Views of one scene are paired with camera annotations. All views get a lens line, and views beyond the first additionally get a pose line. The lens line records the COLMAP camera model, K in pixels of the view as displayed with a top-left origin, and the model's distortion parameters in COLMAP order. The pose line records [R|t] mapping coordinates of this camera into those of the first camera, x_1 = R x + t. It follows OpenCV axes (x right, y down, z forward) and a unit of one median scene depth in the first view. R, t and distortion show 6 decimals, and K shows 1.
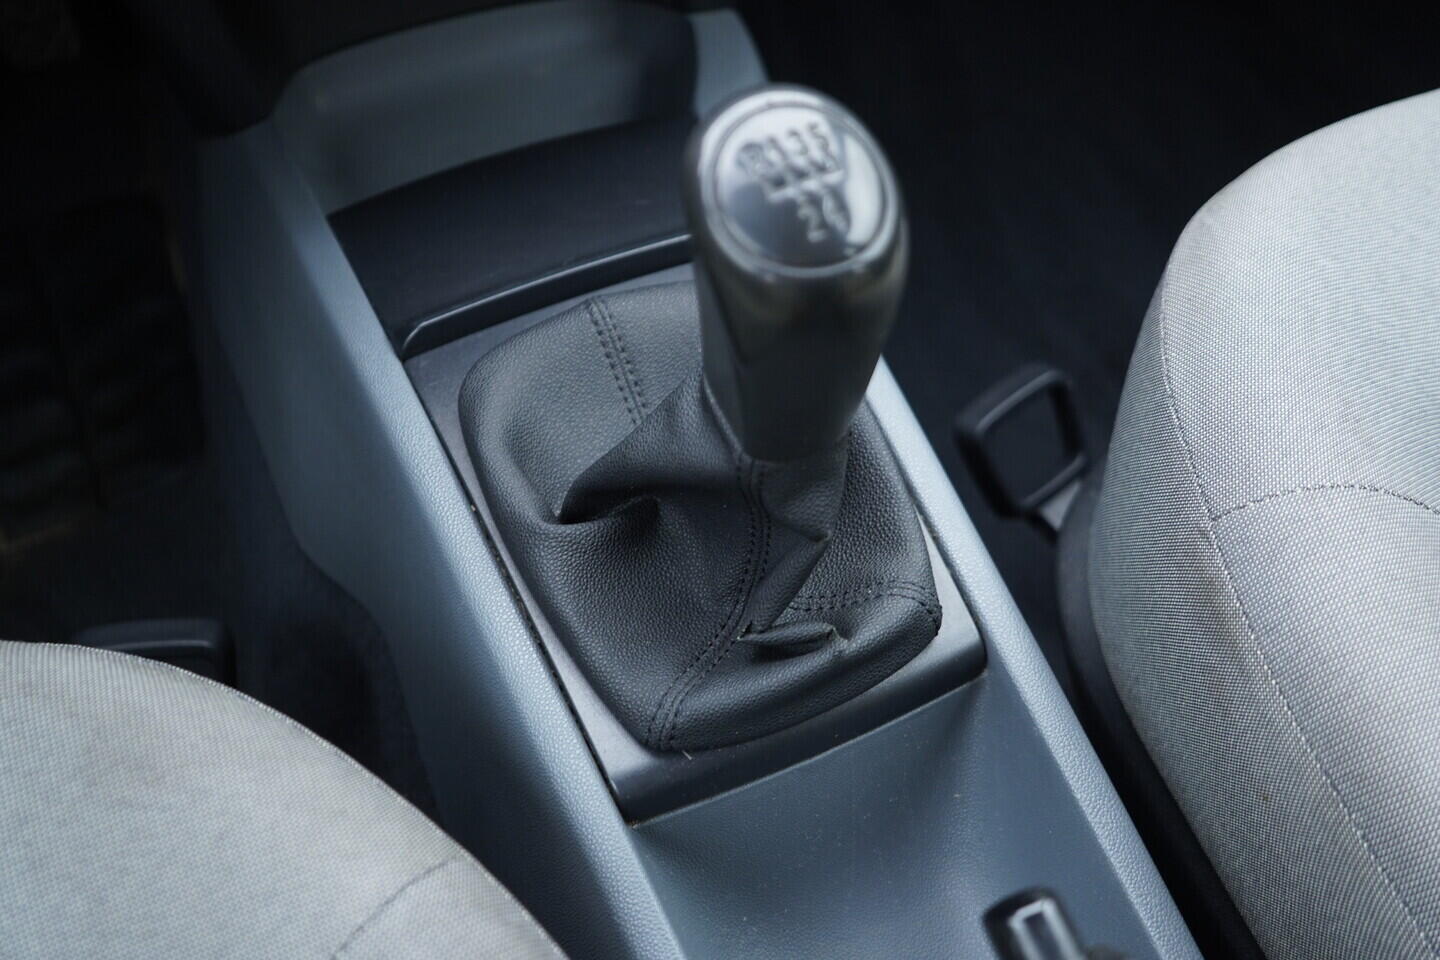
lens RADIAL K [[1471.4, 0, 727.4], [0, 1471.4, 483.4], [0, 0, 1]] dist [0.009562, 0.000000]
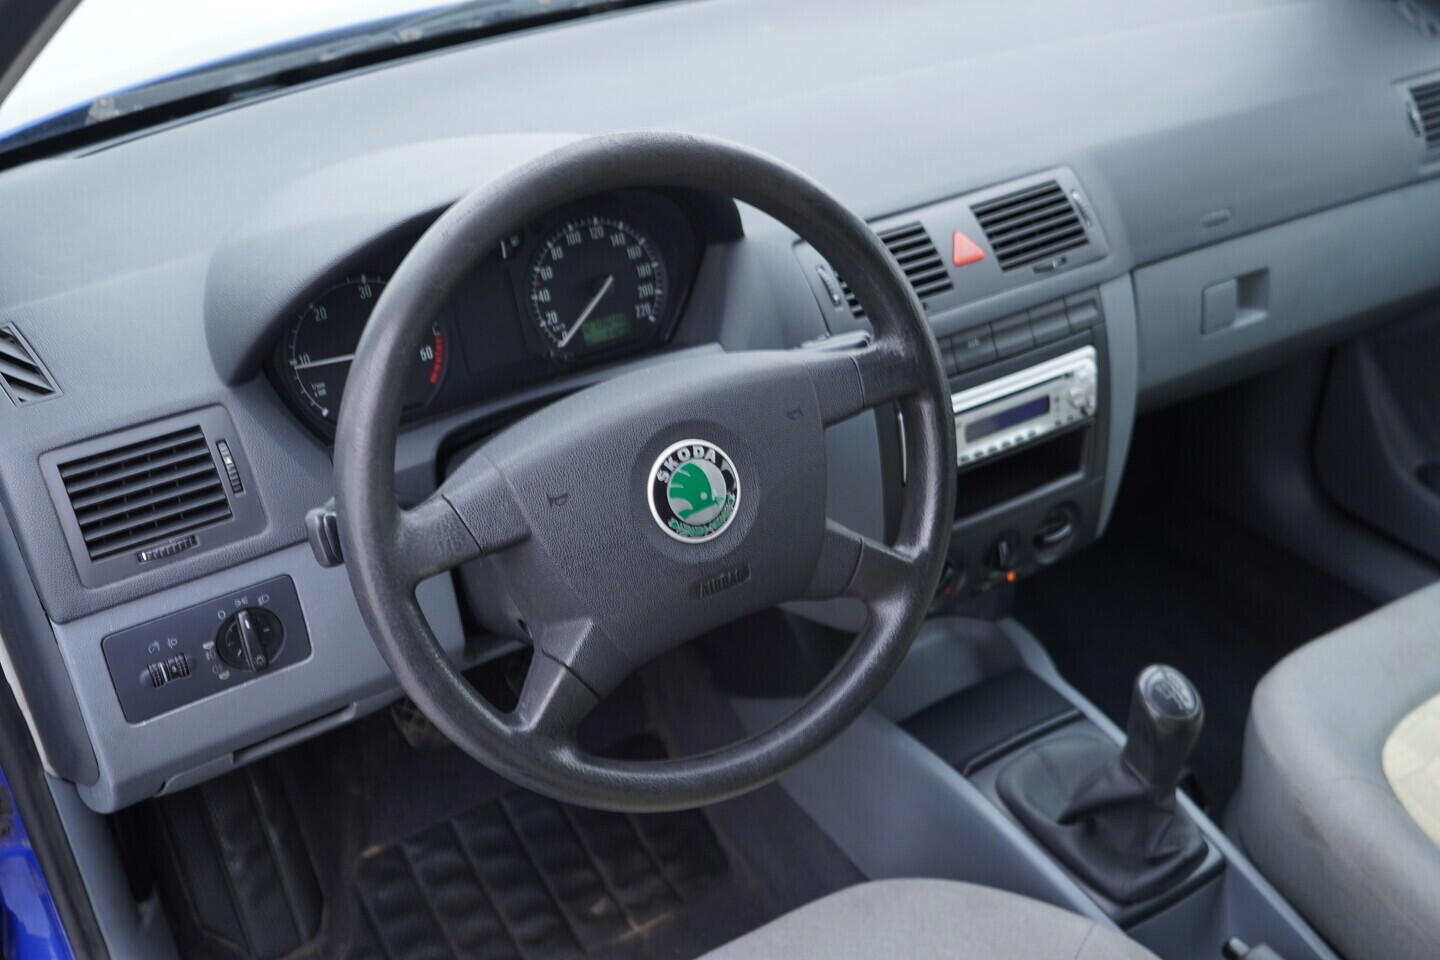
lens RADIAL K [[1471.4, 0, 724.9], [0, 1471.4, 482.5], [0, 0, 1]] dist [0.009562, 0.000000]
pose [[0.993325, -0.083743, 0.079324, -0.958827], [0.105663, 0.936439, -0.334540, 0.295348], [-0.046267, 0.340688, 0.939037, -1.842036]]
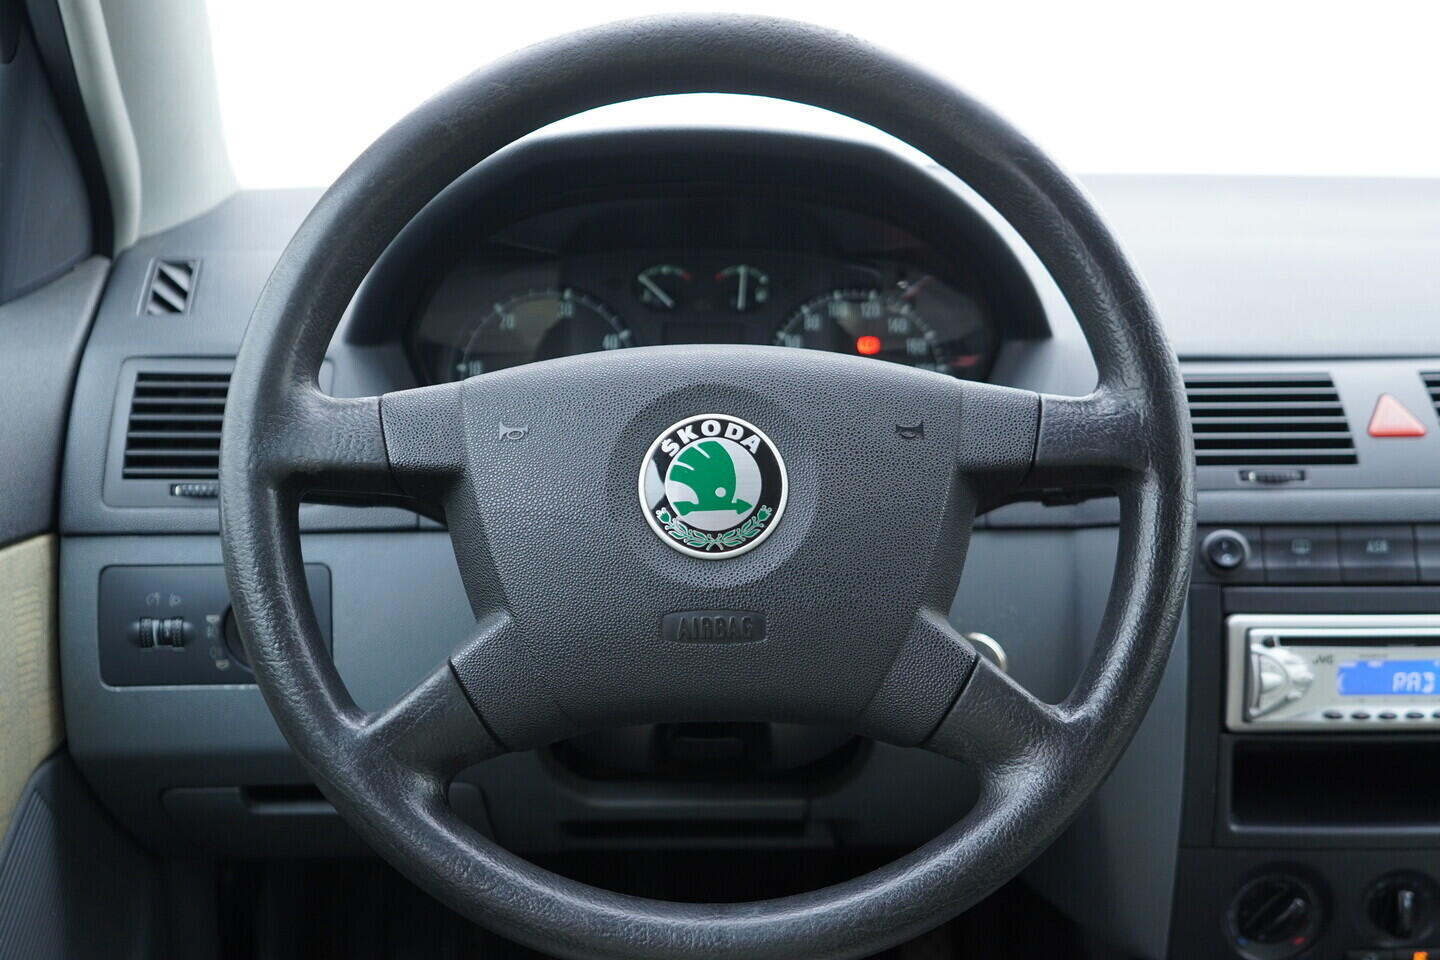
lens RADIAL K [[1471.4, 0, 727.2], [0, 1471.4, 478.1], [0, 0, 1]] dist [0.009562, 0.000000]
pose [[0.917625, 0.099169, -0.384876, -0.277142], [-0.316052, 0.769234, -0.555329, 0.387061], [0.240989, 0.631224, 0.737211, -0.929812]]
